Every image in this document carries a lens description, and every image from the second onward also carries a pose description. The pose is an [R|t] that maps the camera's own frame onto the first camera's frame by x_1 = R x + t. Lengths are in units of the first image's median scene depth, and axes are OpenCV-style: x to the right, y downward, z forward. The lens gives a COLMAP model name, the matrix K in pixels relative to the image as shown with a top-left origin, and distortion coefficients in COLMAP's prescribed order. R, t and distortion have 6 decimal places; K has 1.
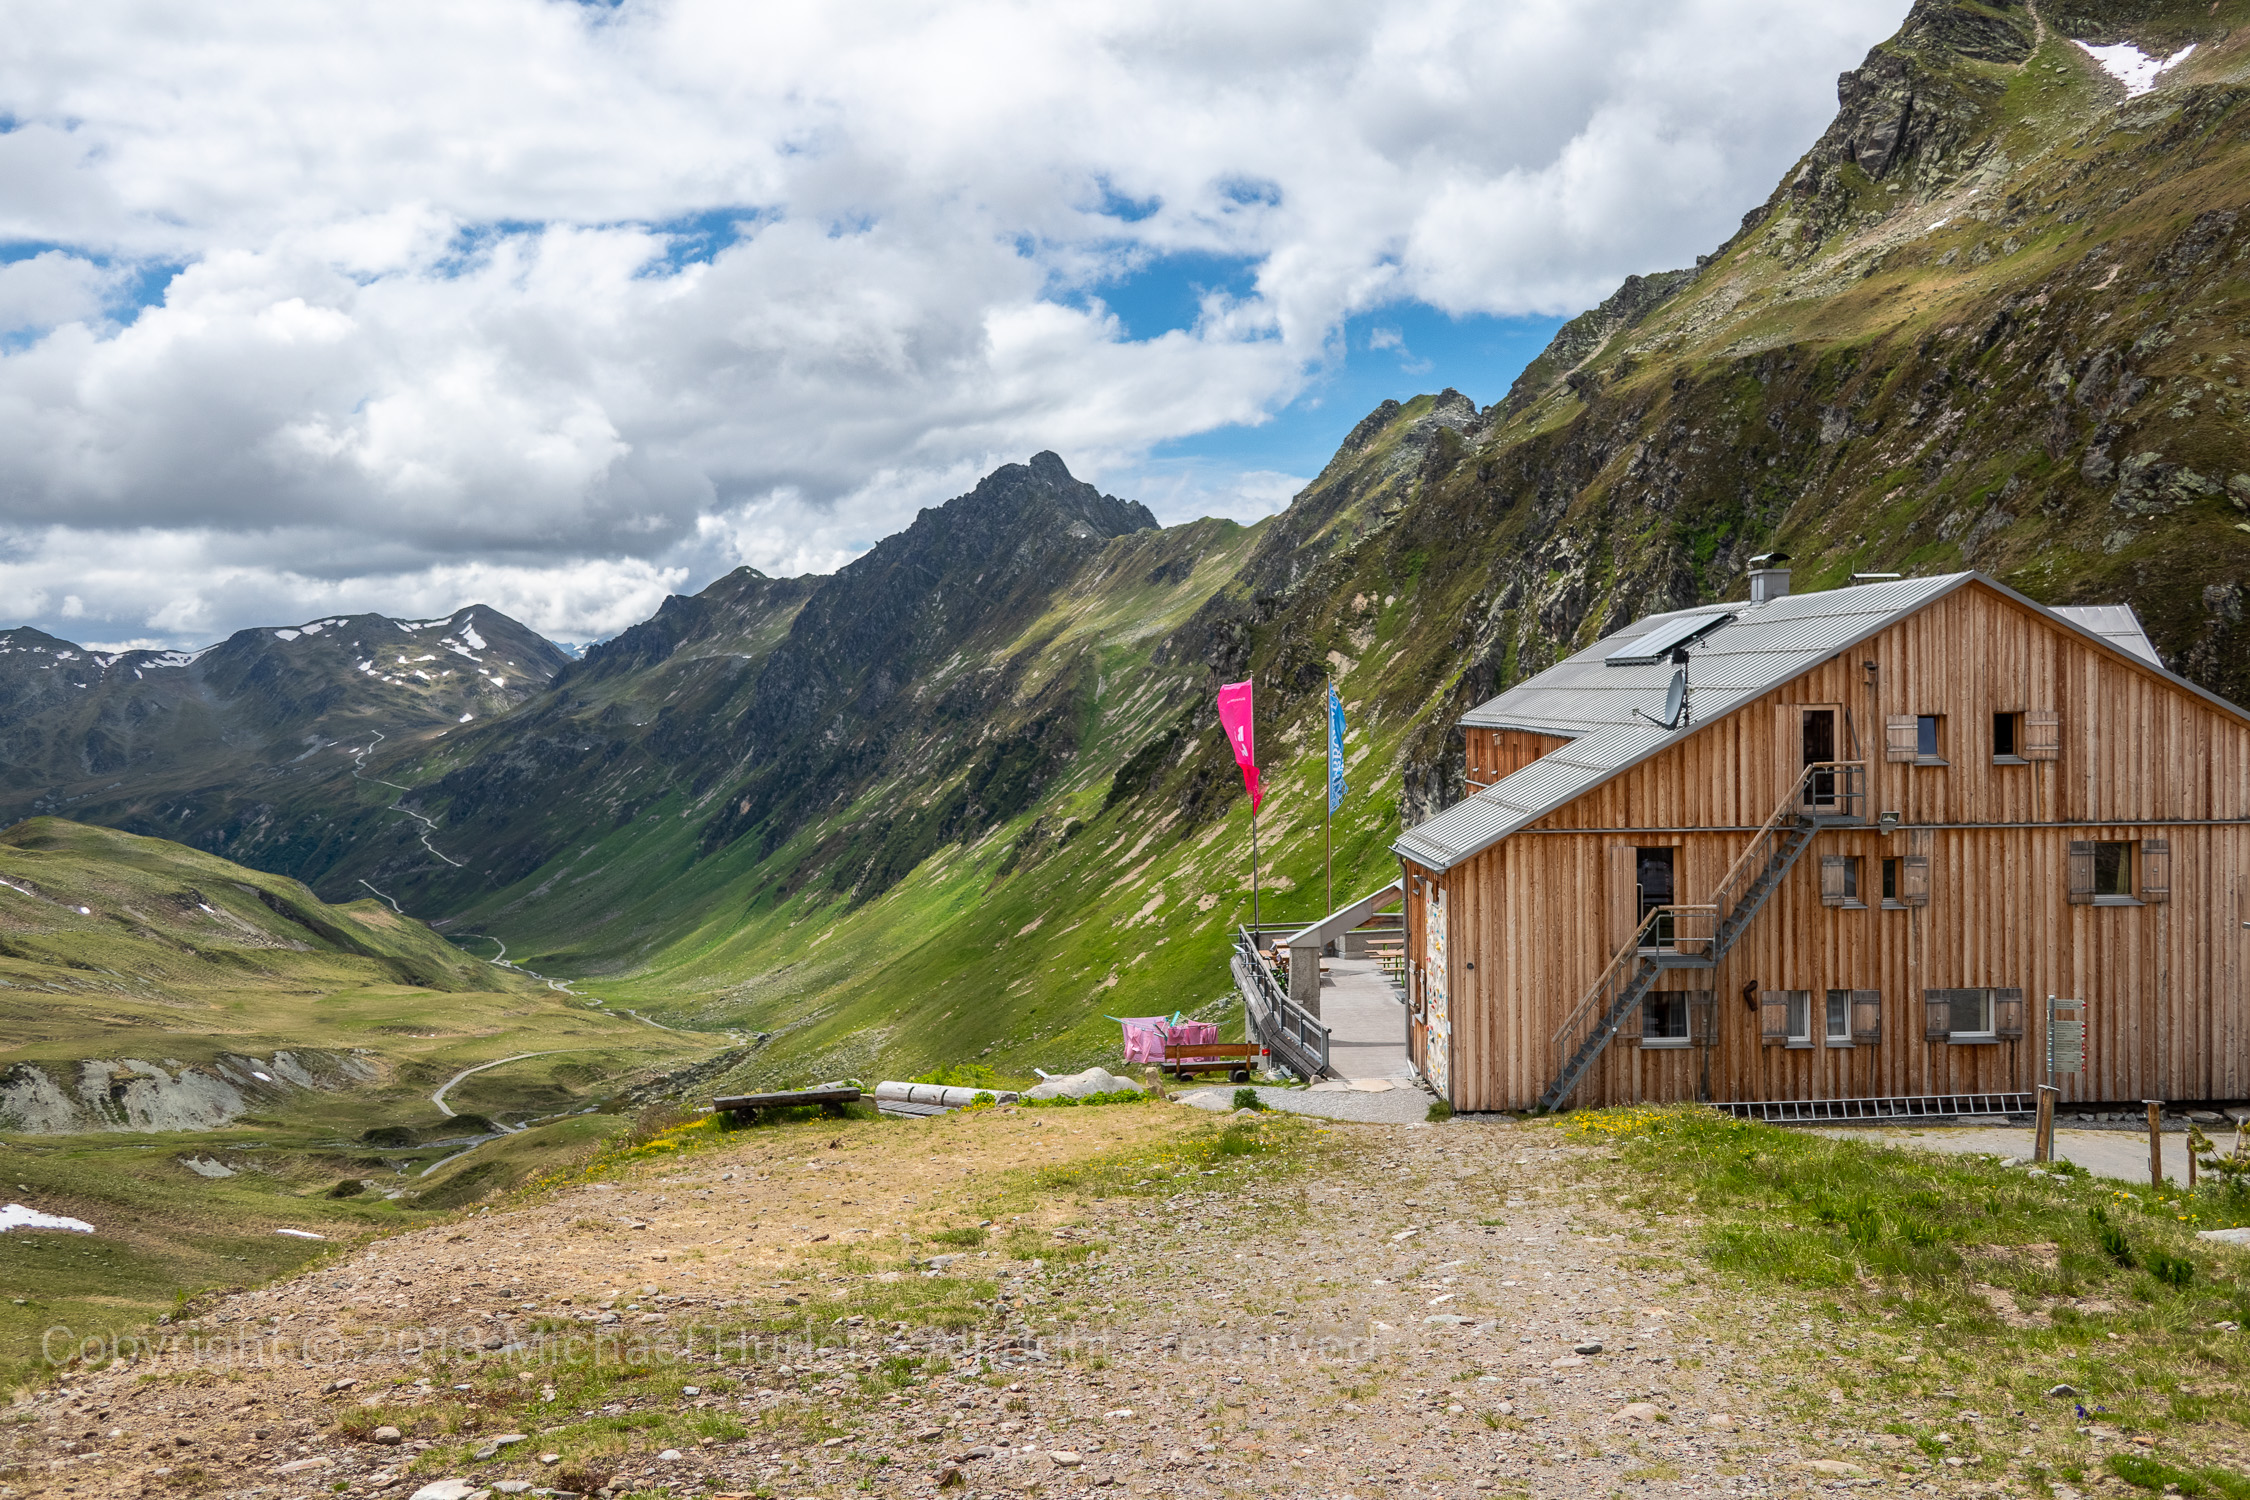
lens RADIAL K [[2491.1, 0, 1125.0], [0, 2491.1, 750.0], [0, 0, 1]] dist [0.002214, 0.019829]
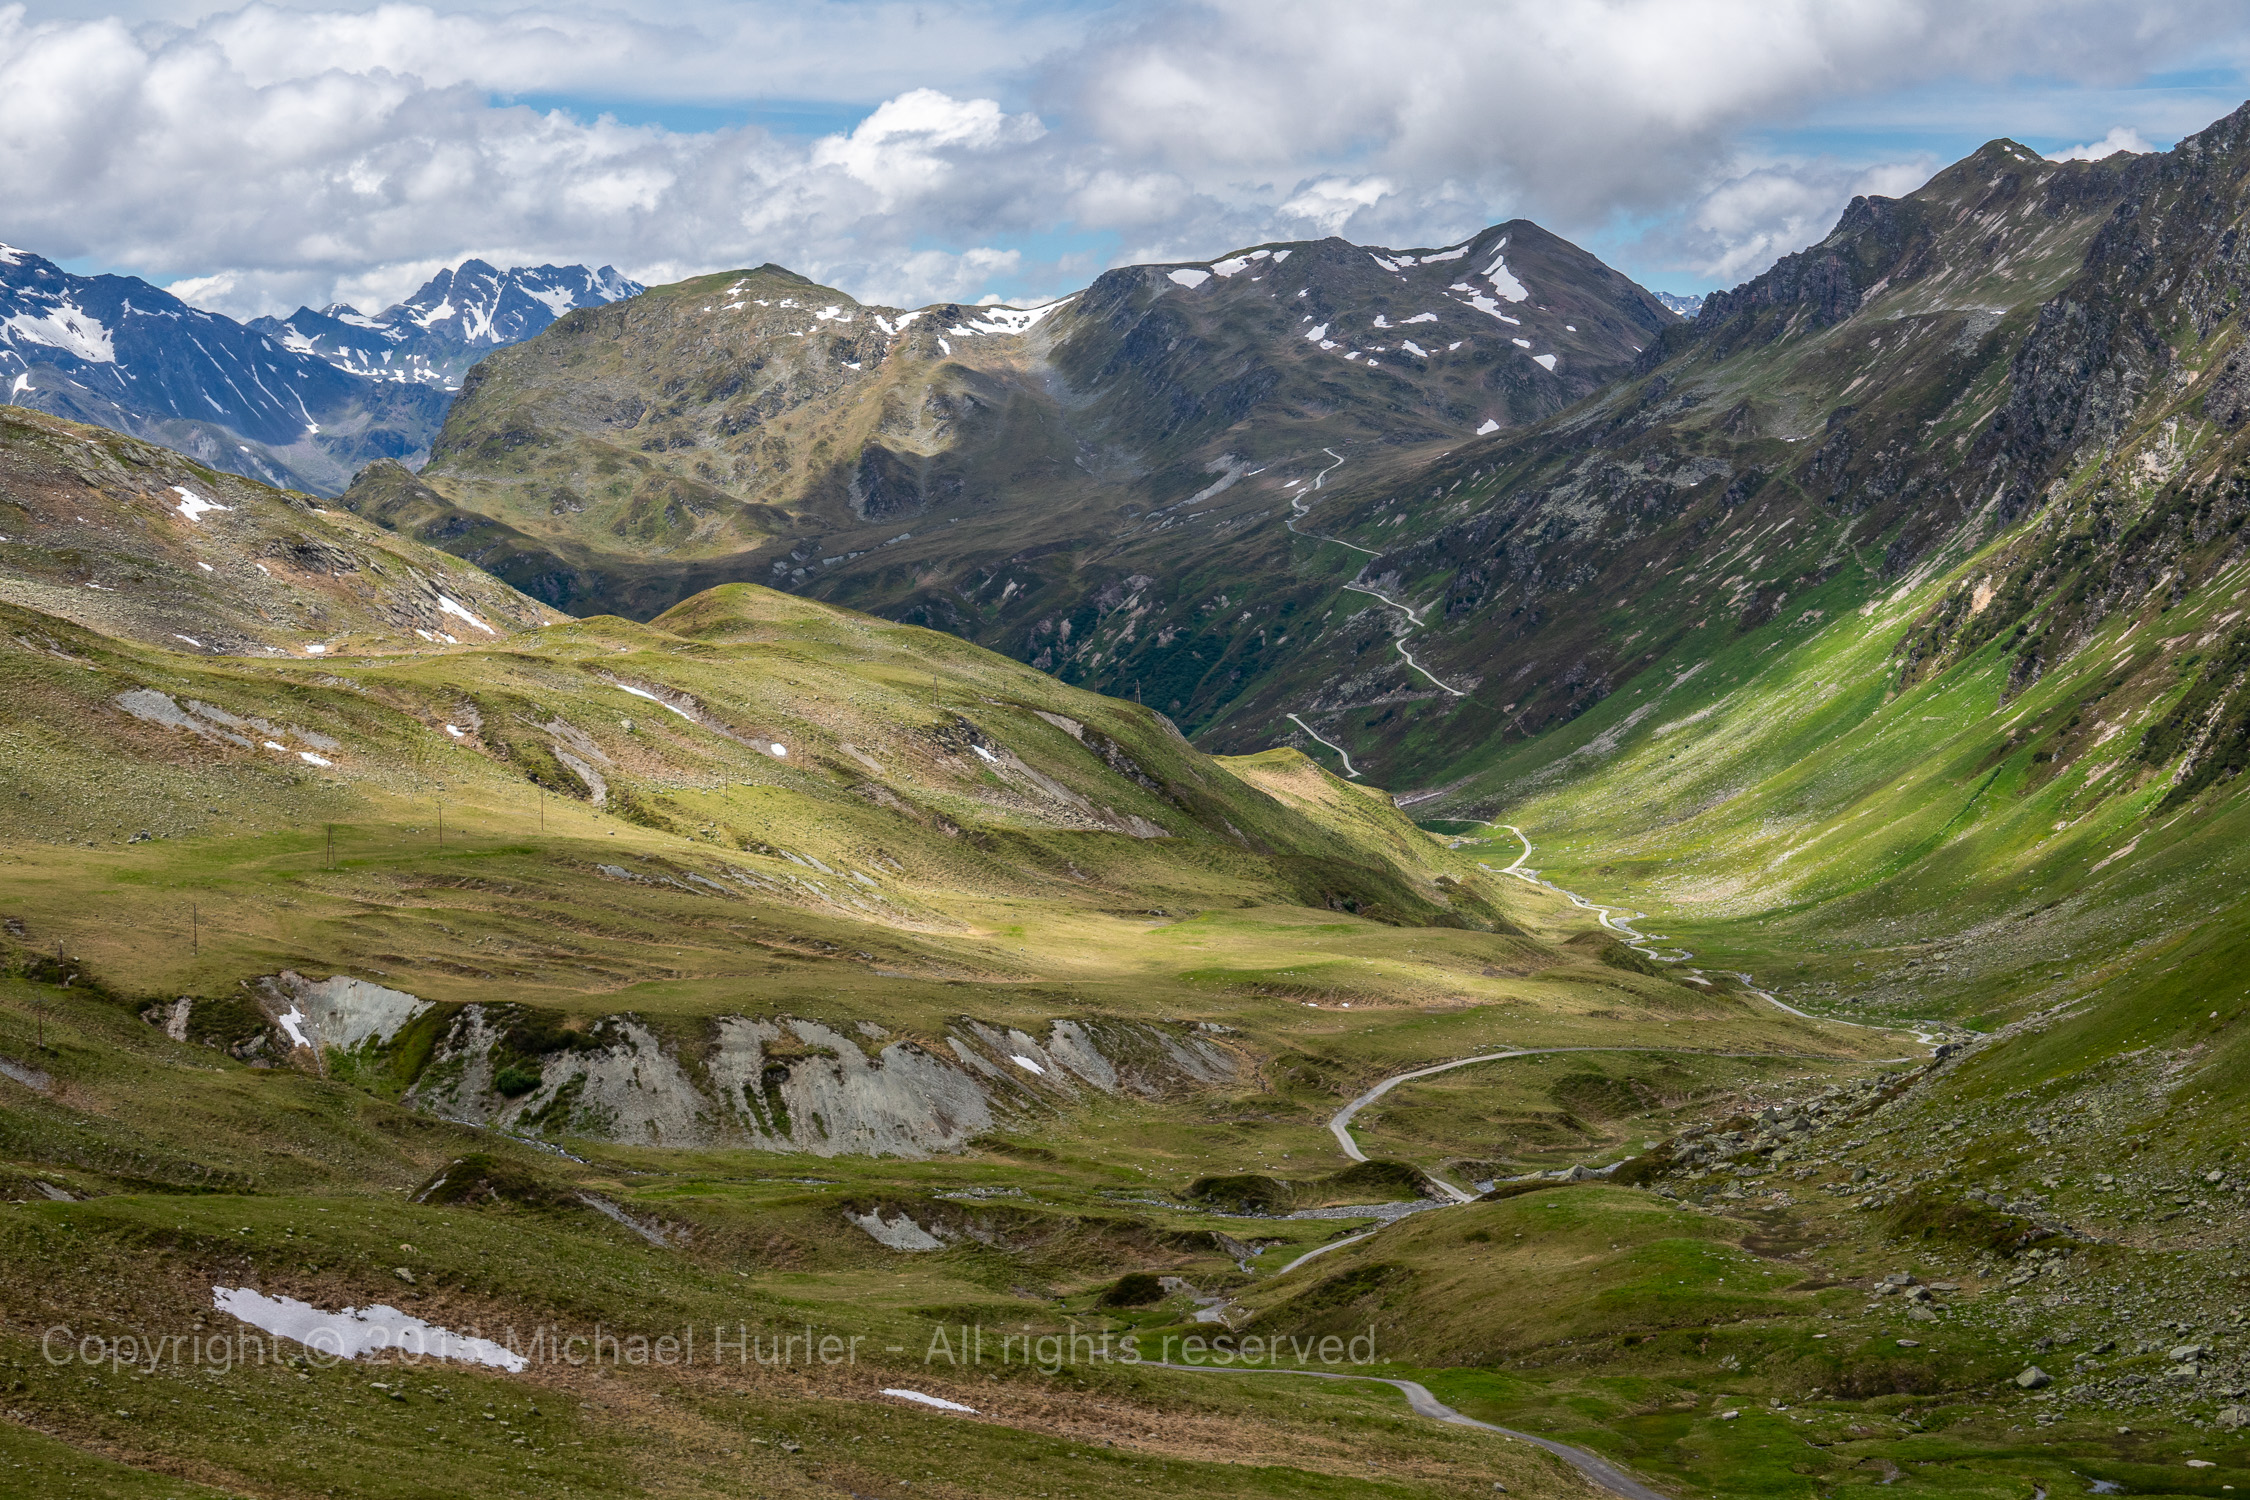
lens RADIAL K [[4346.6, 0, 1125.0], [0, 4346.6, 750.0], [0, 0, 1]] dist [0.144945, -1.411156]
pose [[0.934174, 0.035069, -0.355090, 0.008615], [-0.015650, 0.998228, 0.057413, 0.007822], [0.356475, -0.048076, 0.933067, 0.128712]]
